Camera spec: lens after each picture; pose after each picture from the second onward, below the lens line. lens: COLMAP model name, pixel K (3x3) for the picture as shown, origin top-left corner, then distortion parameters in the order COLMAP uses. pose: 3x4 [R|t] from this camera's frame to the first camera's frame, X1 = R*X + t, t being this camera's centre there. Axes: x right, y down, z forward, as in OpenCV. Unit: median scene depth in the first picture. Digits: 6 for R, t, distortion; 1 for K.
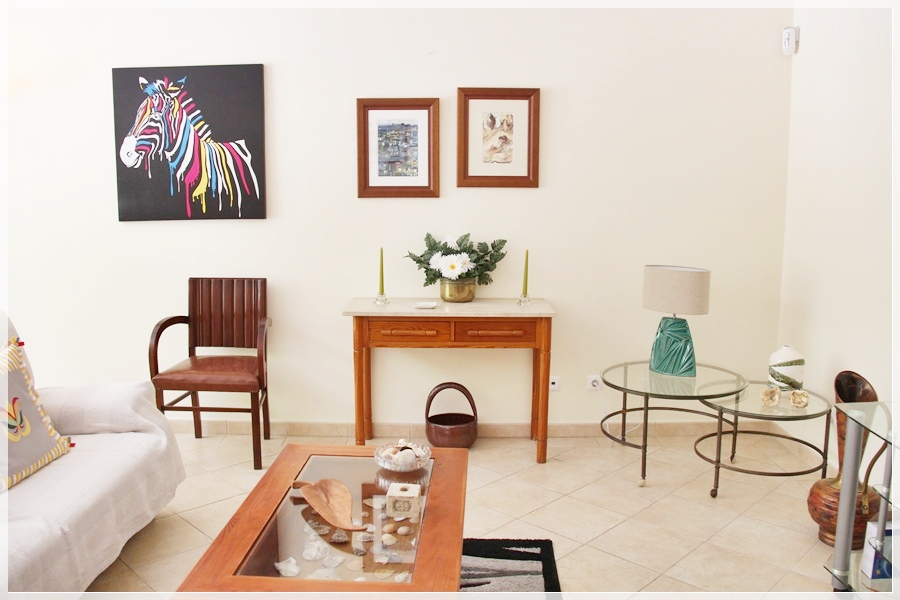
lens RADIAL K [[756.5, 0, 449.8], [0, 756.5, 292.2], [0, 0, 1]] dist [-0.188219, 0.155308]
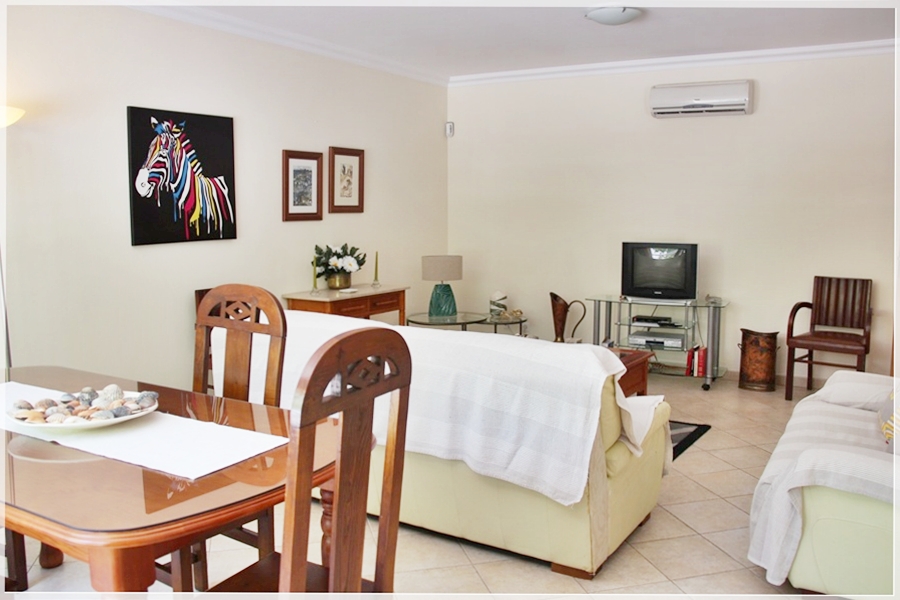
lens RADIAL K [[769.3, 0, 450.0], [0, 769.3, 300.0], [0, 0, 1]] dist [-0.187498, 0.174089]
pose [[0.517367, -0.104210, 0.849395, -1.183112], [0.121673, 0.991432, 0.047524, -0.012233], [-0.847070, 0.078761, 0.525614, 0.020603]]
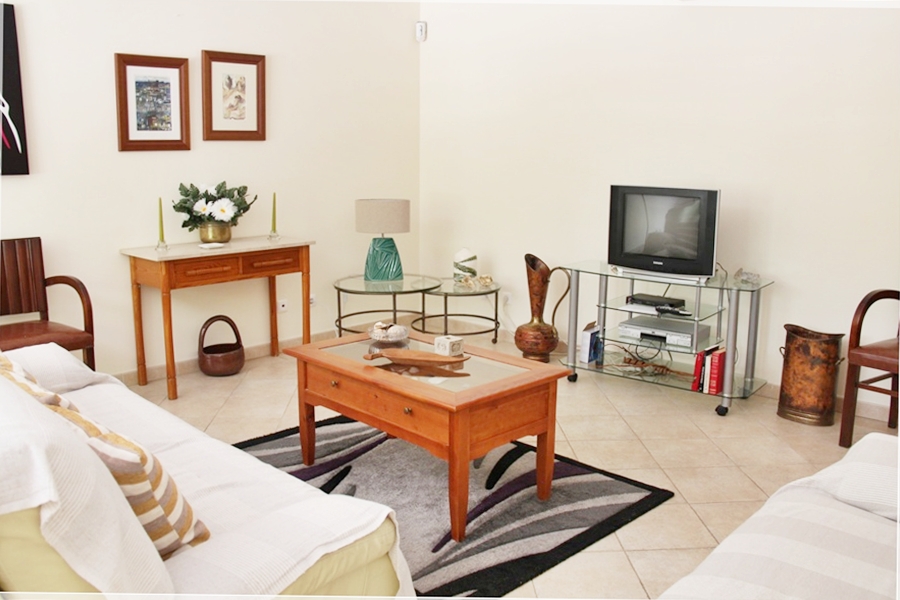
lens RADIAL K [[790.5, 0, 449.3], [0, 790.5, 297.6], [0, 0, 1]] dist [-0.185555, 0.188884]
pose [[0.679925, -0.136893, 0.720390, -0.605897], [0.097106, 0.990577, 0.096584, 0.015217], [-0.726823, 0.004284, 0.686811, -0.044565]]
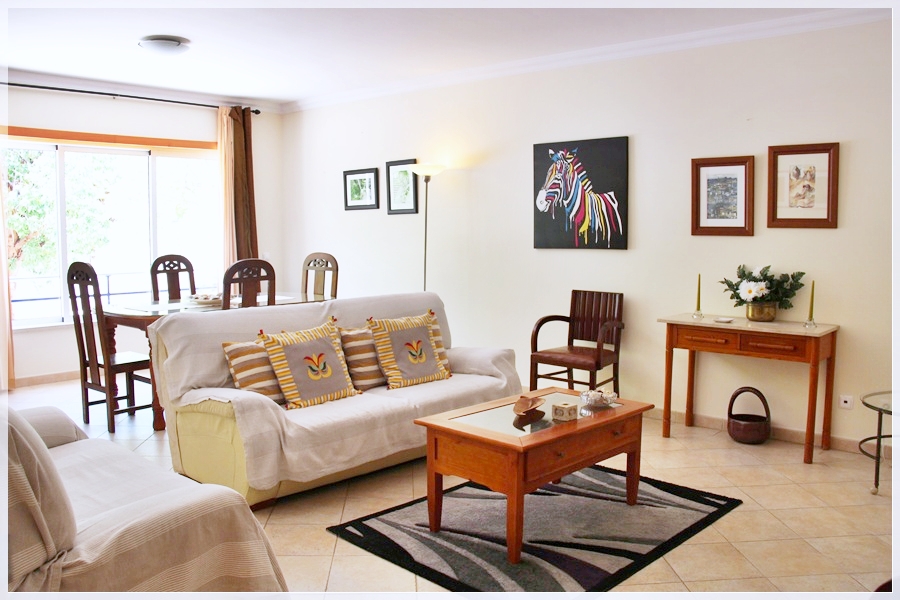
lens RADIAL K [[735.6, 0, 453.2], [0, 735.6, 304.6], [0, 0, 1]] dist [-0.193208, 0.152392]
pose [[0.745877, 0.064190, -0.662983, 0.407309], [-0.091374, 0.995796, -0.006386, 0.038959], [0.659786, 0.065342, 0.748607, -0.191546]]
